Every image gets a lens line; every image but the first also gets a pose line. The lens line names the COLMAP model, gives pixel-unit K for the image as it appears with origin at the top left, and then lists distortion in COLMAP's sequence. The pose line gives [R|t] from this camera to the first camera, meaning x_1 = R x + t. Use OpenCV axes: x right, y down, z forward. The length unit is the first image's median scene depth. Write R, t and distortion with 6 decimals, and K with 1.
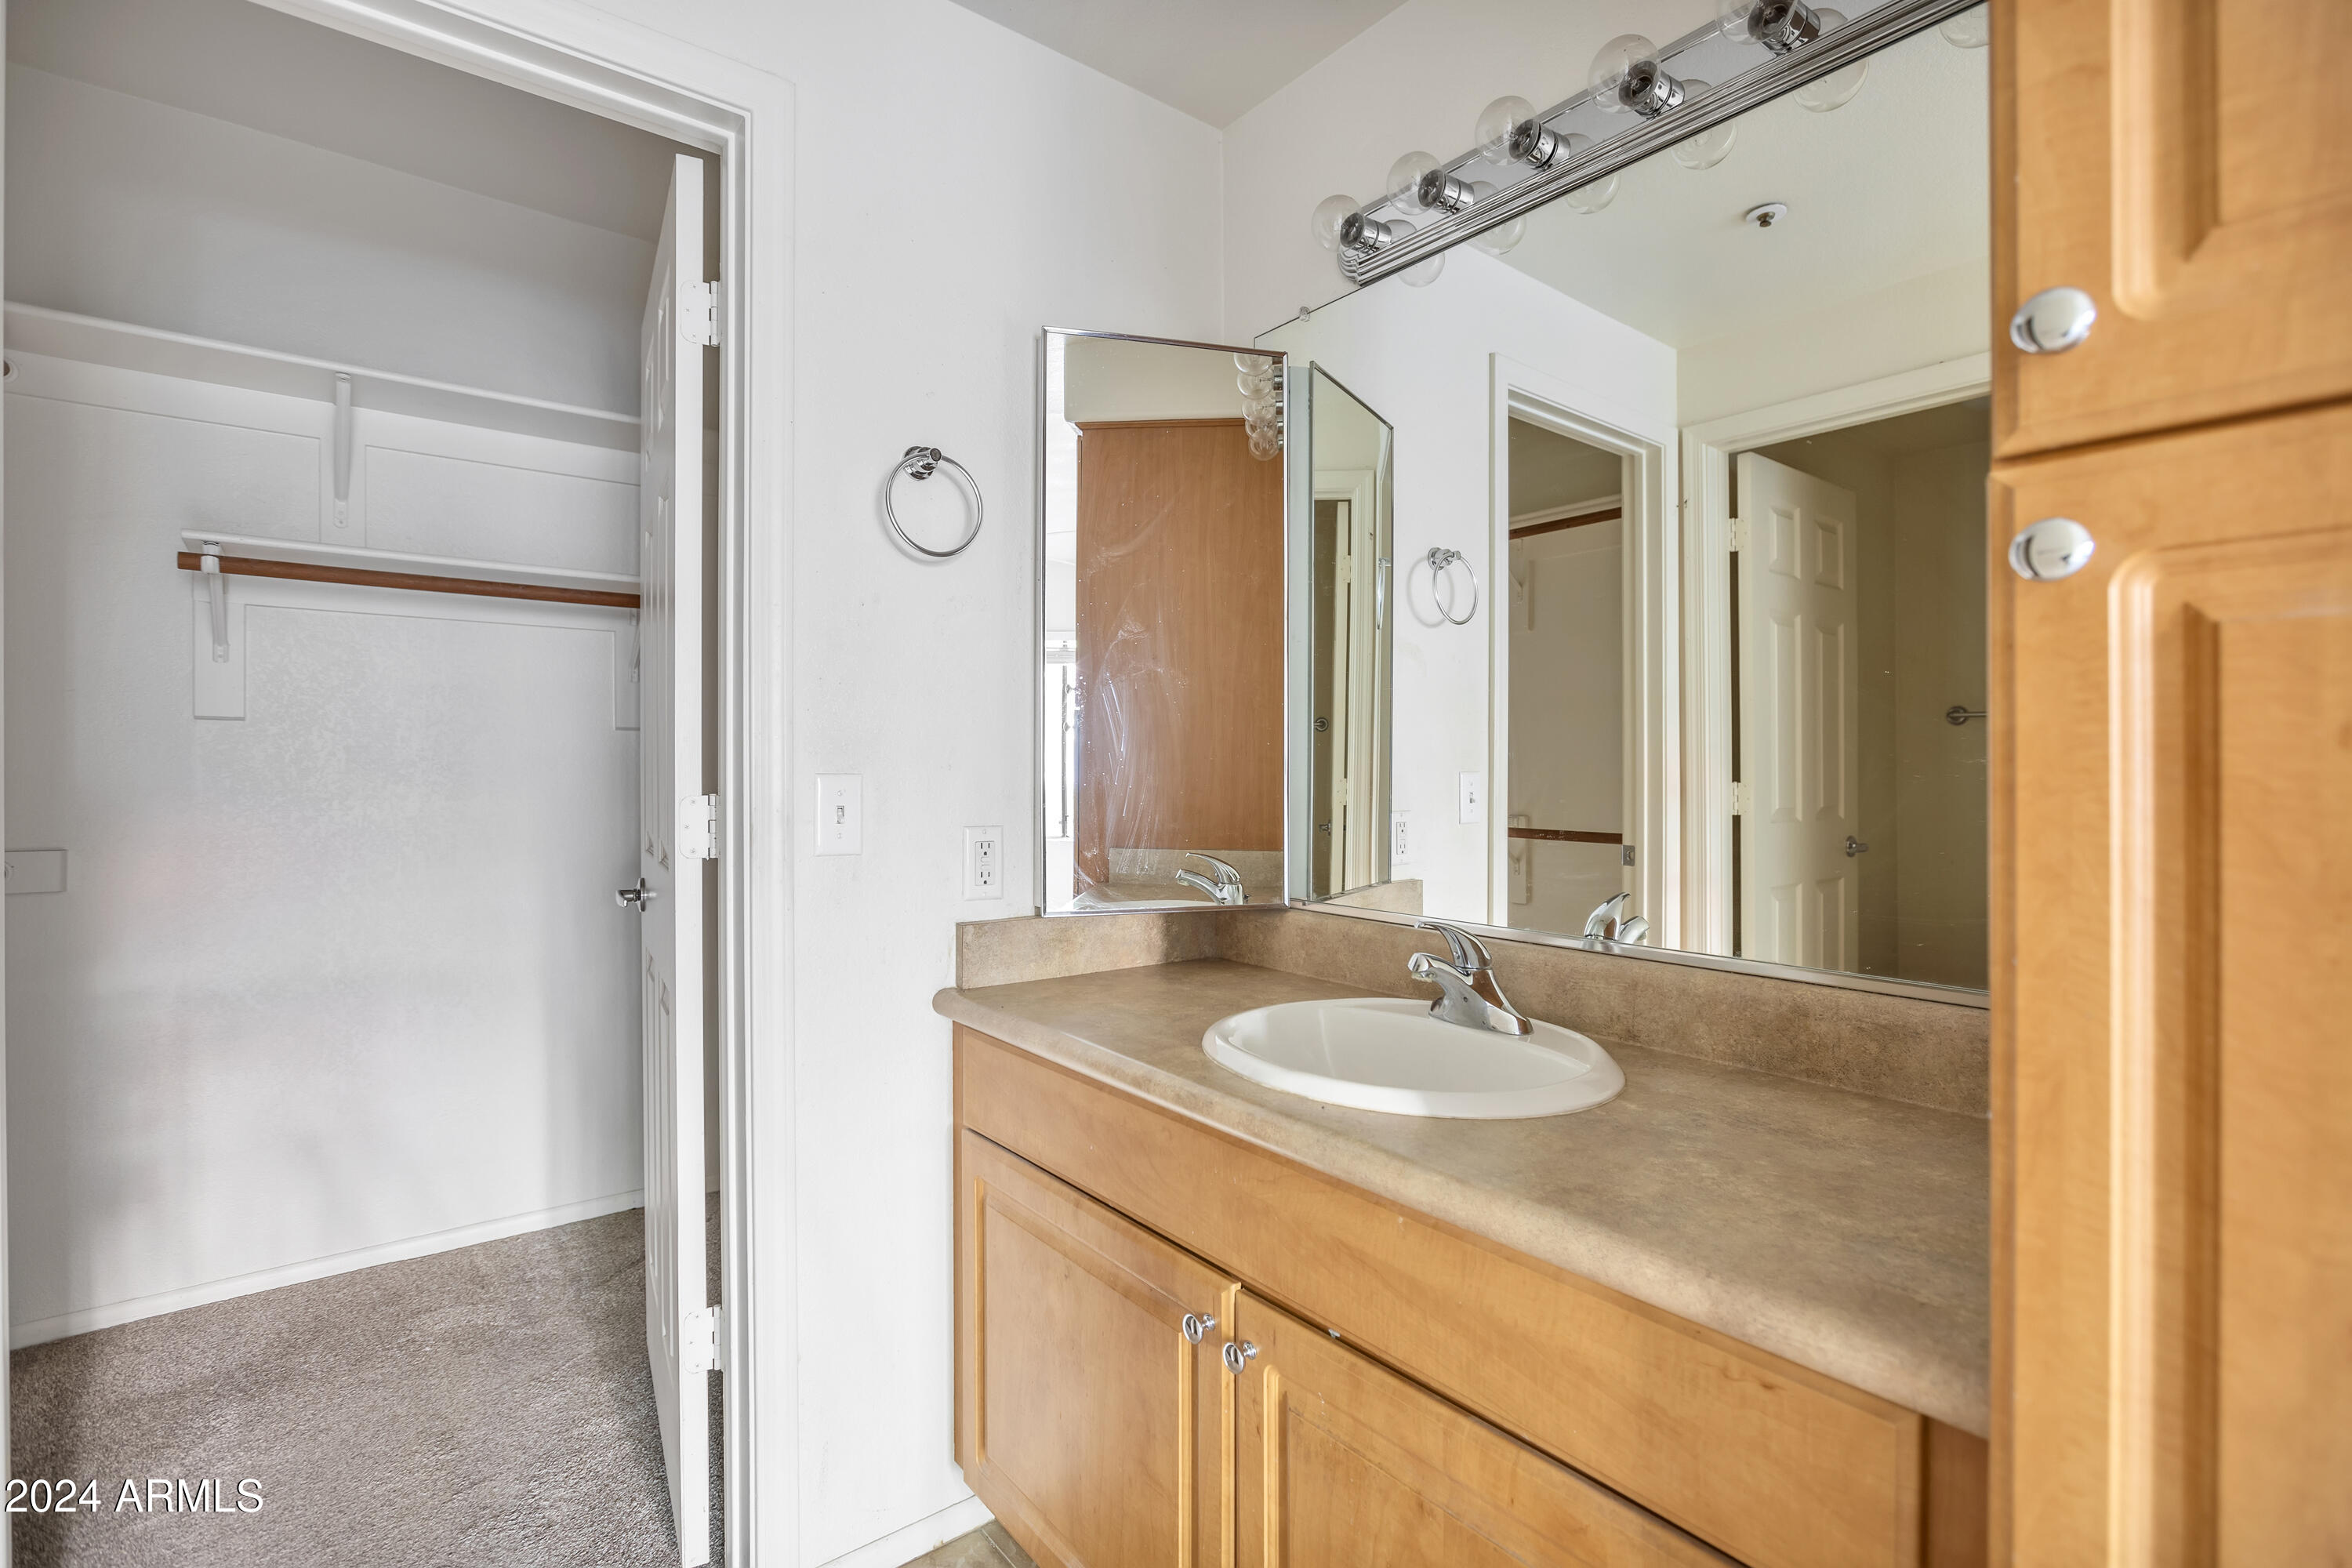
lens RADIAL K [[1096.3, 0, 1176.7], [0, 1096.3, 767.8], [0, 0, 1]] dist [-0.037511, 0.012274]
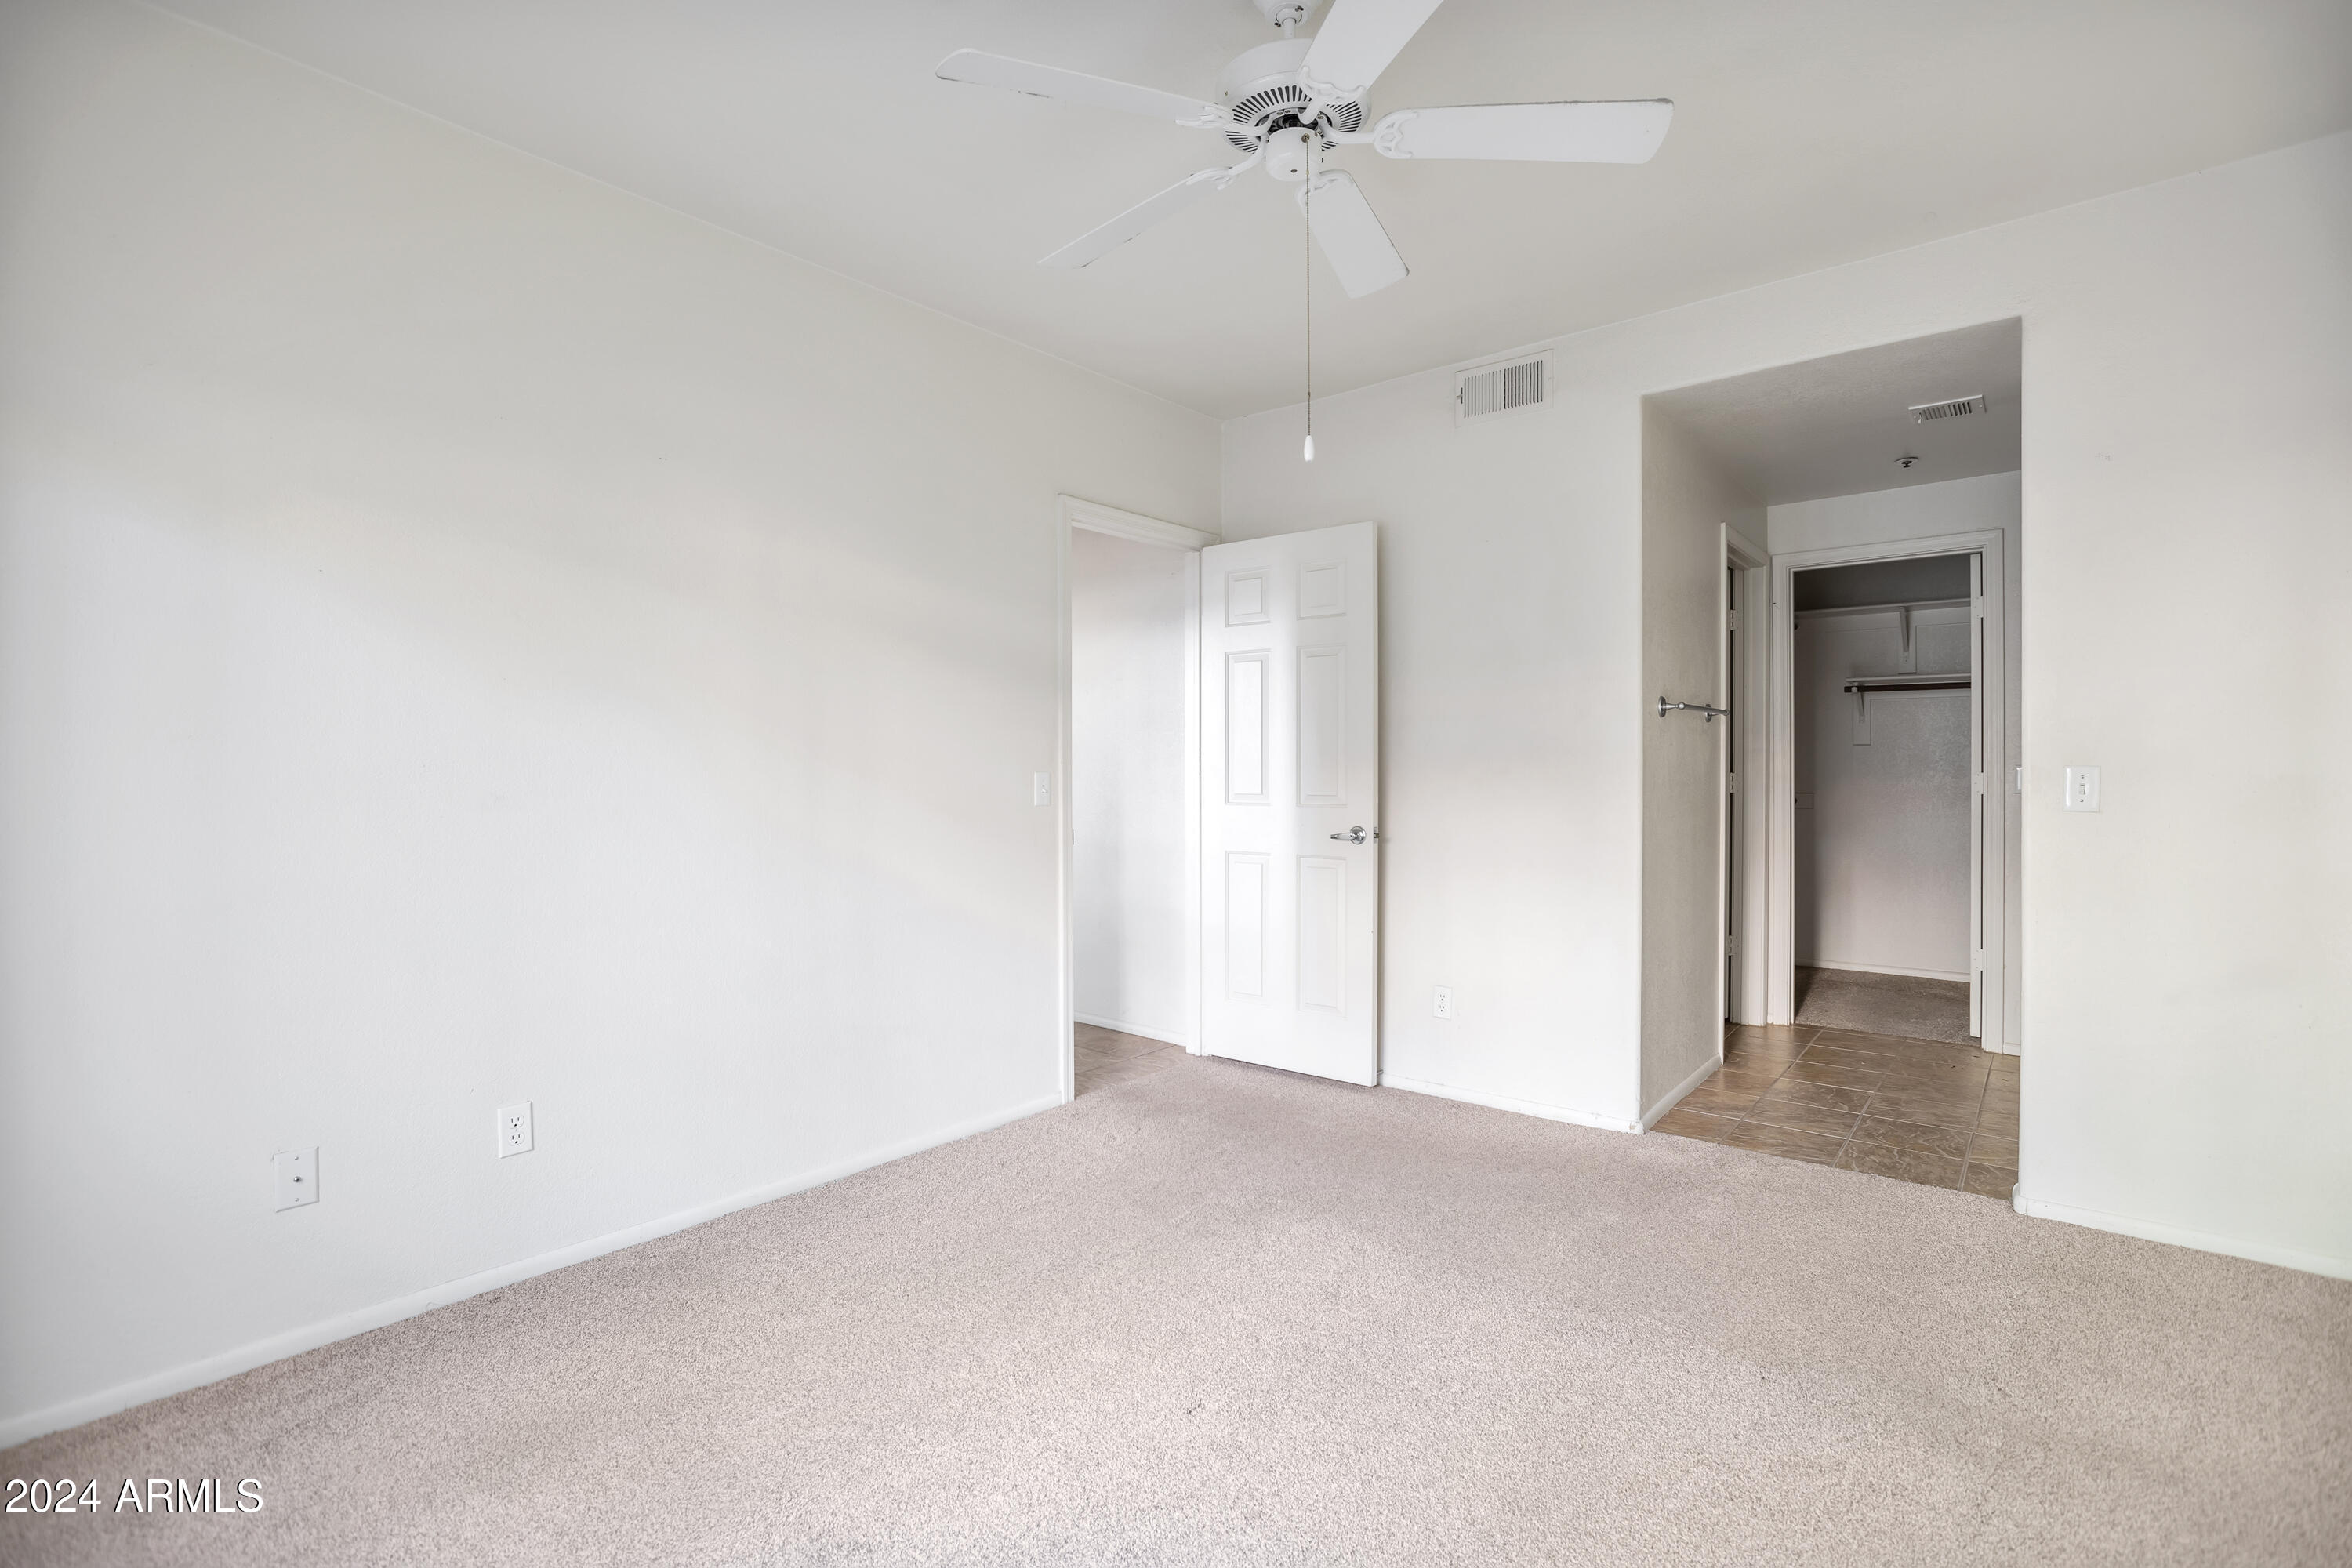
lens RADIAL K [[1096.3, 0, 1176.7], [0, 1096.3, 767.8], [0, 0, 1]] dist [-0.037511, 0.012274]
pose [[0.226165, 0.004674, -0.974078, 1.308383], [0.002013, 0.999984, 0.005265, -0.006930], [0.974087, -0.003151, 0.226152, -1.229107]]
